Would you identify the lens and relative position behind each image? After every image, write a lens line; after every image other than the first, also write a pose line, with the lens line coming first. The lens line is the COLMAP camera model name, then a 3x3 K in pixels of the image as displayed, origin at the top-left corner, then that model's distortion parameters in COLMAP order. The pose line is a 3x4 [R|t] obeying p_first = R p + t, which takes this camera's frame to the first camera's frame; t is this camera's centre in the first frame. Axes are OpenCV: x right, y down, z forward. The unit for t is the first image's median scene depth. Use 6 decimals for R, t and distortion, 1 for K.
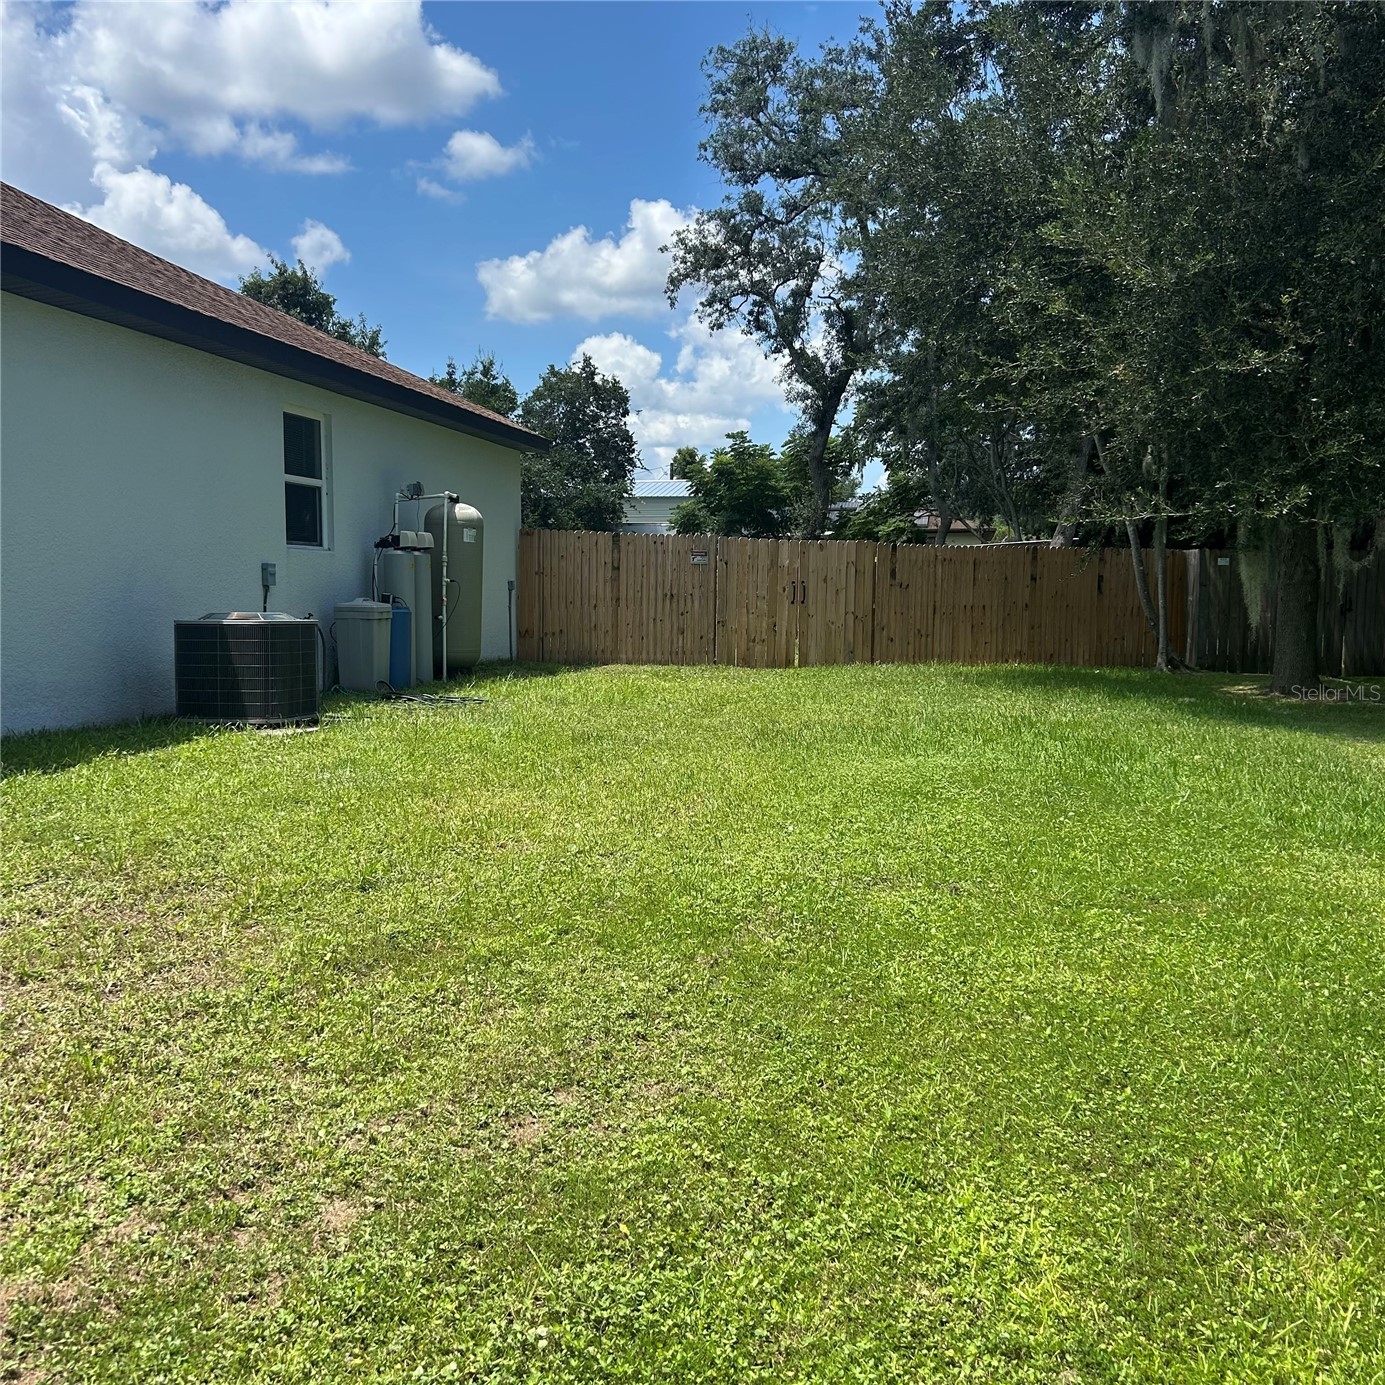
lens RADIAL K [[1662.6, 0, 631.8], [0, 1662.6, 699.4], [0, 0, 1]] dist [0.344695, -1.417632]
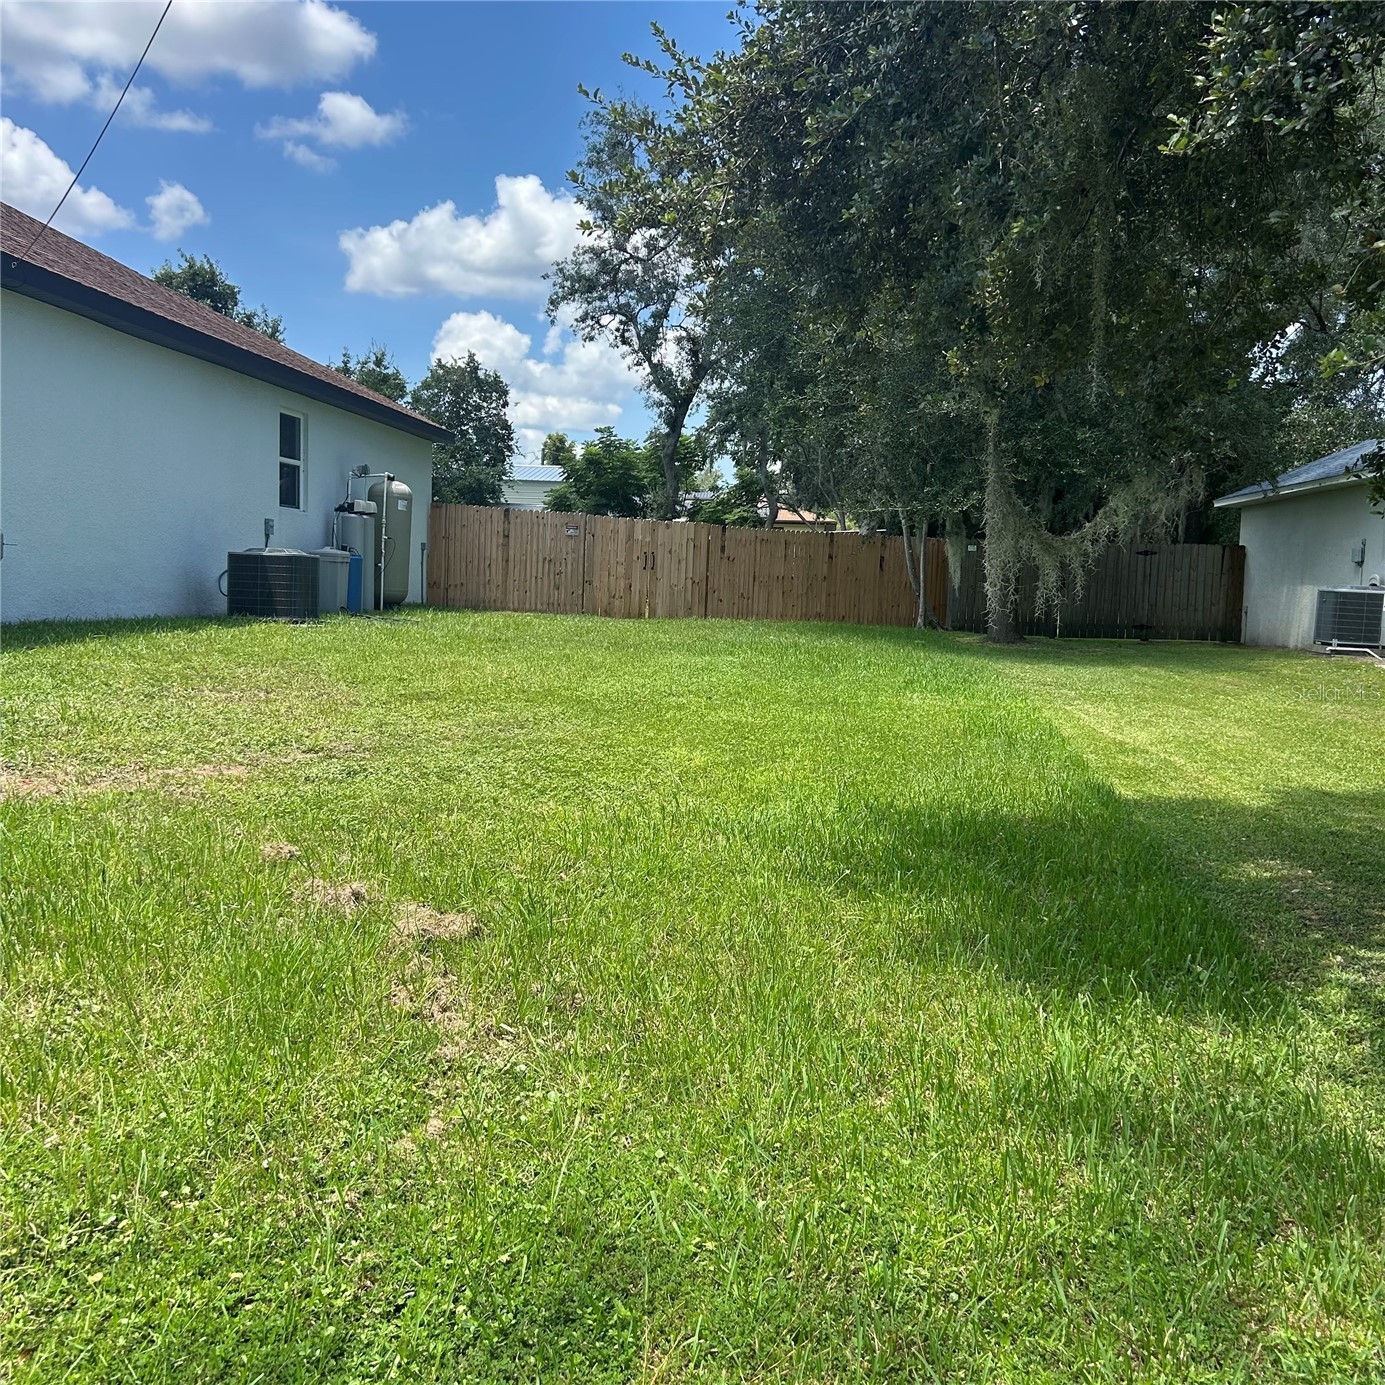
lens RADIAL K [[1714.1, 0, 692.5], [0, 1714.1, 692.5], [0, 0, 1]] dist [0.113943, 0.019404]
pose [[0.992980, 0.022811, 0.116066, -0.010861], [-0.022938, 0.999737, -0.000240, 0.022683], [-0.116041, -0.002424, 0.993241, -0.191610]]
